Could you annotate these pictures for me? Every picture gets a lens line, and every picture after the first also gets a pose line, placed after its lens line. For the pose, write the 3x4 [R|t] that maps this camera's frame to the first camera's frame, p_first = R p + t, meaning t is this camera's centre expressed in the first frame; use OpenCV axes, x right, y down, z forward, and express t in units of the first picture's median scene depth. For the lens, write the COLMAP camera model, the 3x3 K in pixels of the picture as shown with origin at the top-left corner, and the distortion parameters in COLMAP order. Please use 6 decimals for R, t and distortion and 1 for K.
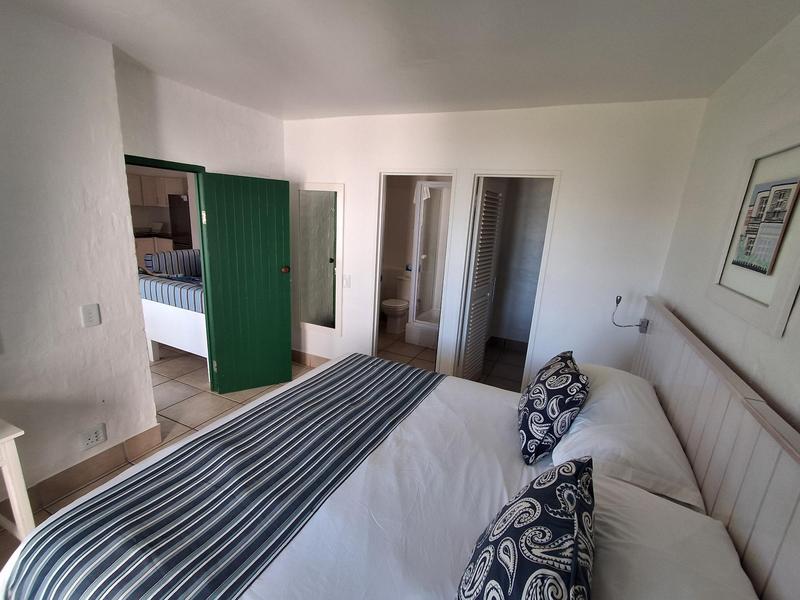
lens RADIAL K [[364.9, 0, 405.6], [0, 364.9, 307.9], [0, 0, 1]] dist [0.000610, 0.000333]
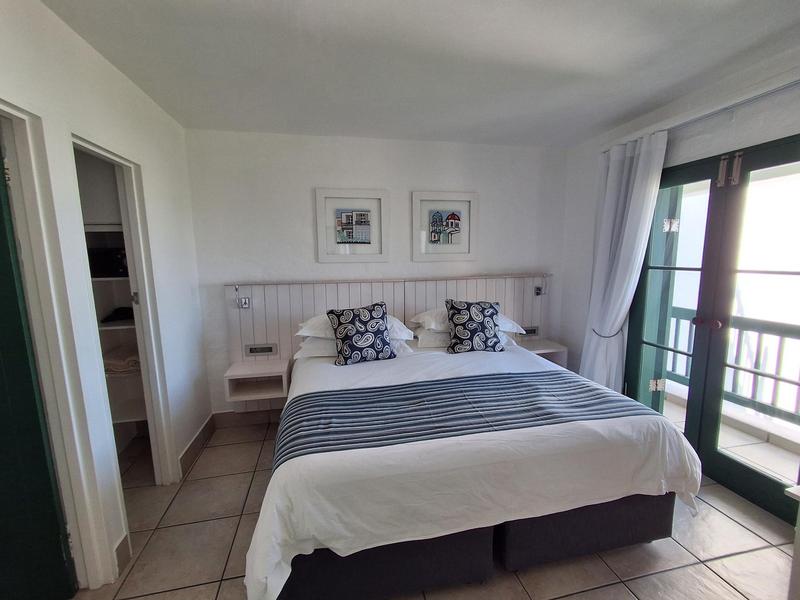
lens RADIAL K [[368.5, 0, 415.8], [0, 368.5, 310.8], [0, 0, 1]] dist [0.000581, 0.000024]
pose [[-0.637444, -0.164091, 0.752821, -0.712268], [0.172526, 0.921853, 0.347019, -0.266628], [-0.750933, 0.351086, -0.559320, 1.237729]]
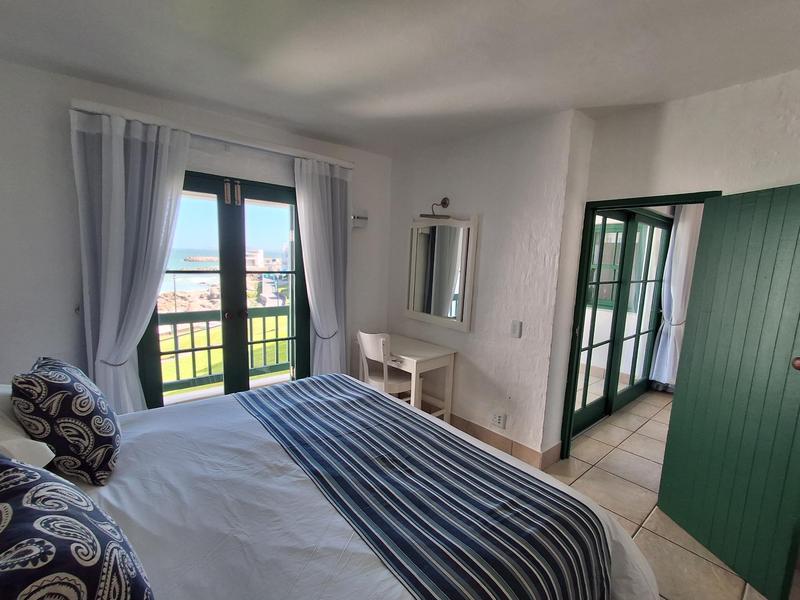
lens RADIAL K [[364.9, 0, 405.6], [0, 364.9, 307.9], [0, 0, 1]] dist [0.000610, 0.000333]
pose [[-0.400403, 0.055299, -0.914669, 0.437010], [-0.290408, 0.939065, 0.183902, -0.158779], [0.869104, 0.339262, -0.359945, 1.007452]]
